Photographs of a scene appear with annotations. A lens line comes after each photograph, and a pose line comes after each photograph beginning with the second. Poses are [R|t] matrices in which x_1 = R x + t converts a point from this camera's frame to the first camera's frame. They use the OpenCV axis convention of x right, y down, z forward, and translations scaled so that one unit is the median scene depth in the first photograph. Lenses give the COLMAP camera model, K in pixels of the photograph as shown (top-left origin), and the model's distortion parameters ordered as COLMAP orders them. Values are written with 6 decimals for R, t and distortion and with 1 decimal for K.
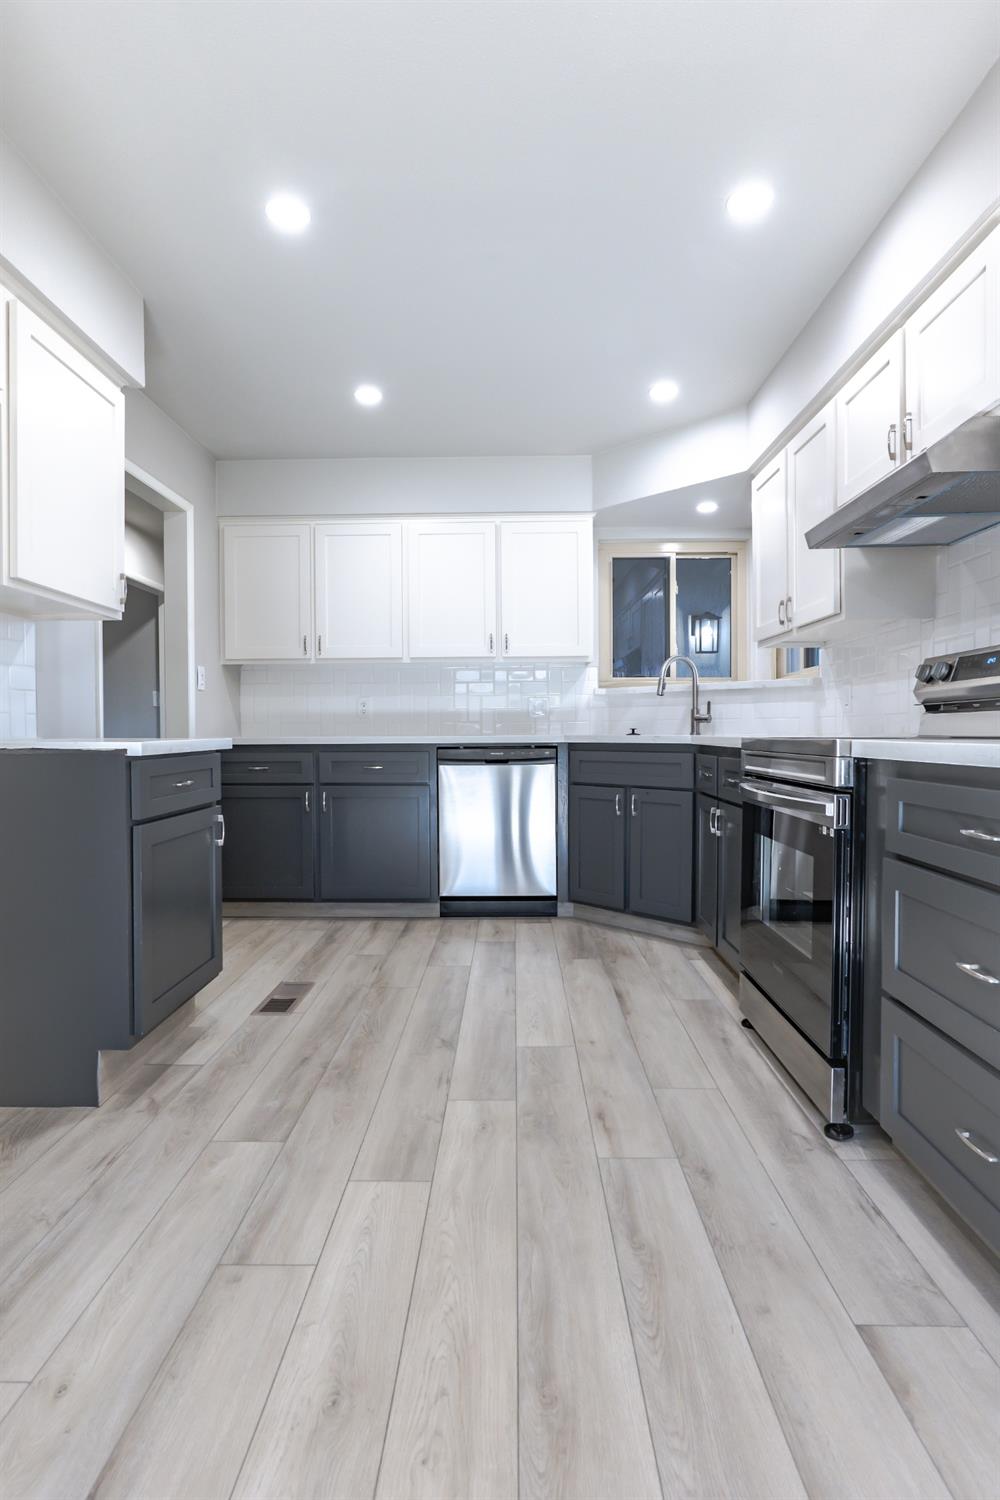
lens RADIAL K [[777.6, 0, 490.1], [0, 777.6, 741.1], [0, 0, 1]] dist [-0.017309, 0.008531]
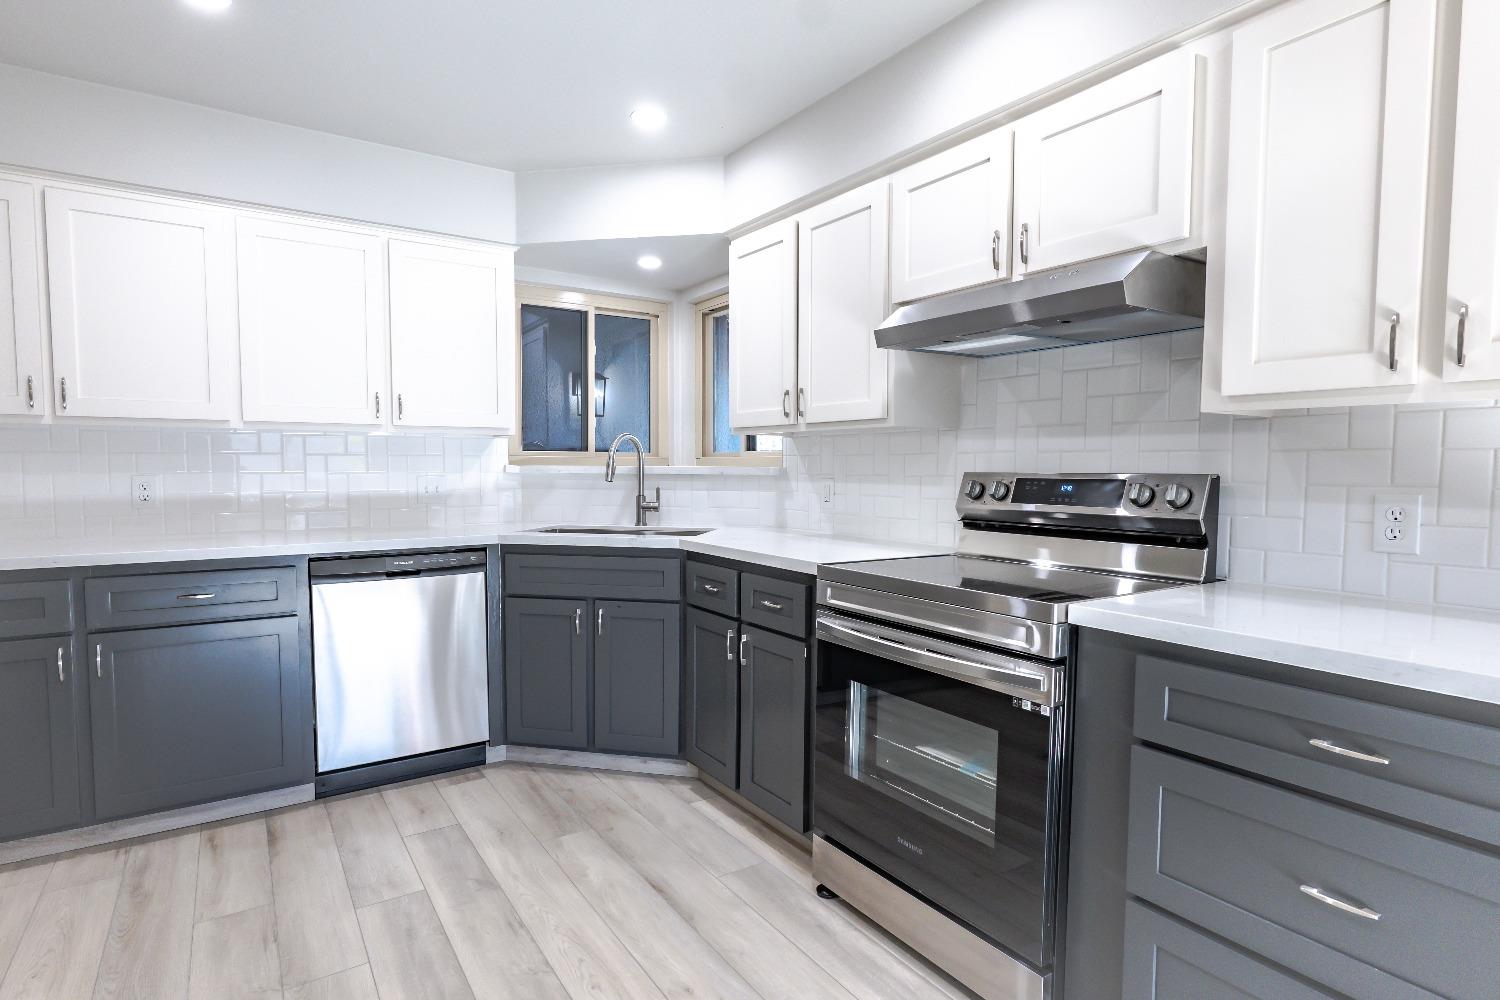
lens RADIAL K [[777.6, 0, 745.1], [0, 777.6, 508.9], [0, 0, 1]] dist [-0.017309, 0.008531]
pose [[0.816279, -0.024494, 0.577138, -0.170232], [-0.000150, 0.999092, 0.042614, -0.075577], [-0.577658, -0.034872, 0.815534, 0.264019]]
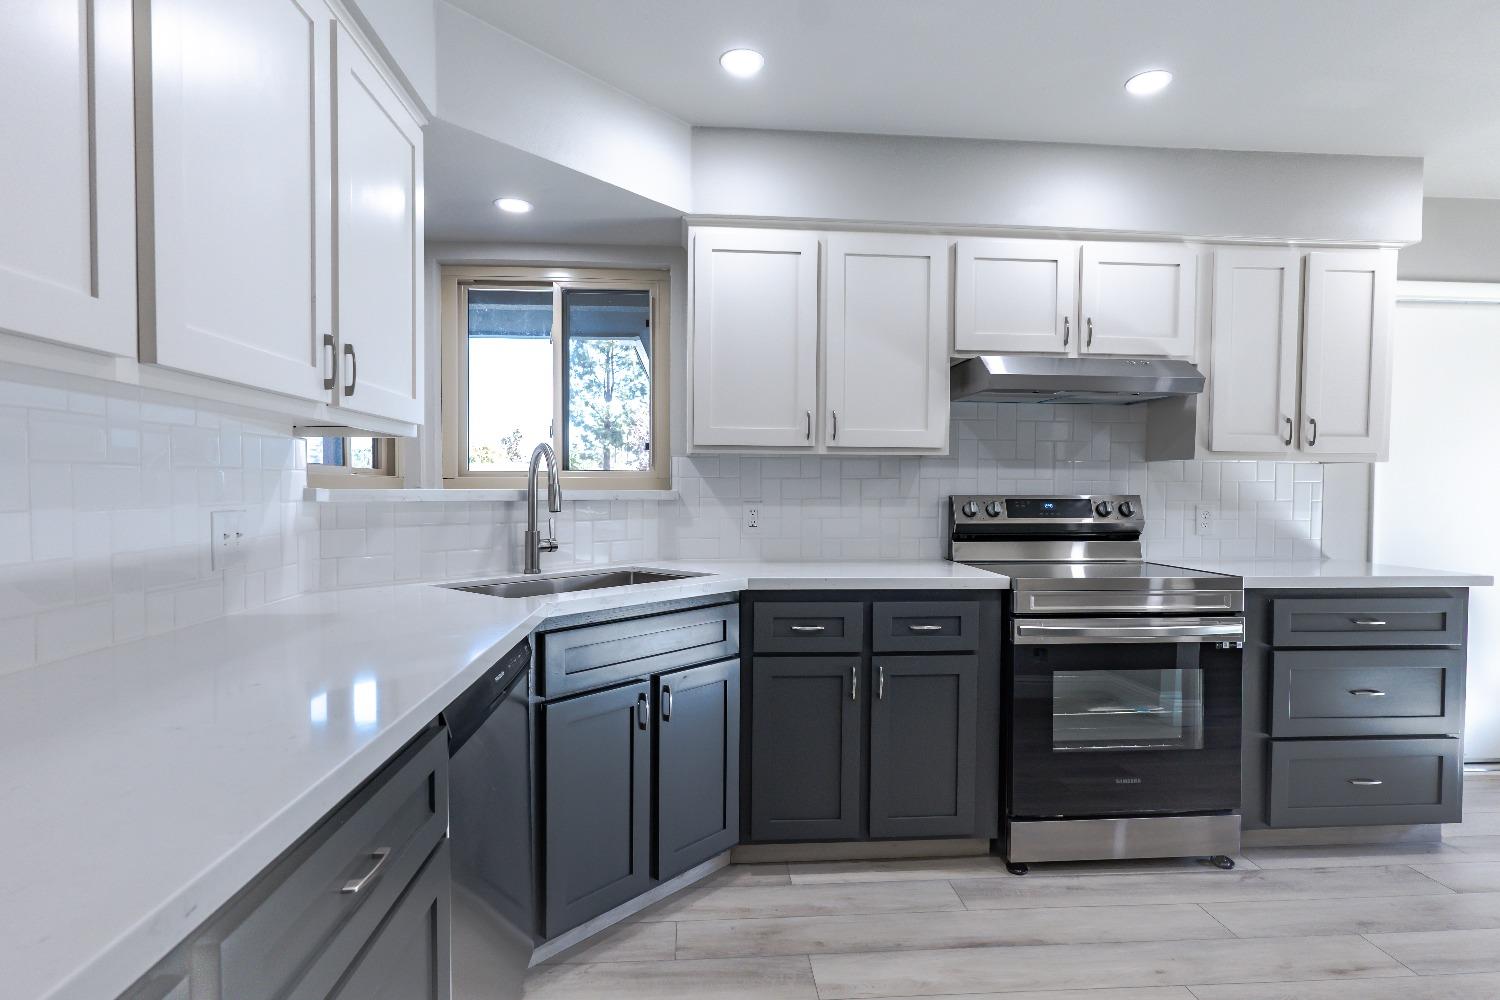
lens RADIAL K [[777.6, 0, 746.4], [0, 777.6, 510.4], [0, 0, 1]] dist [-0.017309, 0.008531]
pose [[-0.098502, -0.023312, 0.994864, -0.436206], [0.008270, 0.999672, 0.024243, -0.084499], [-0.995102, 0.010616, -0.098277, 1.057178]]
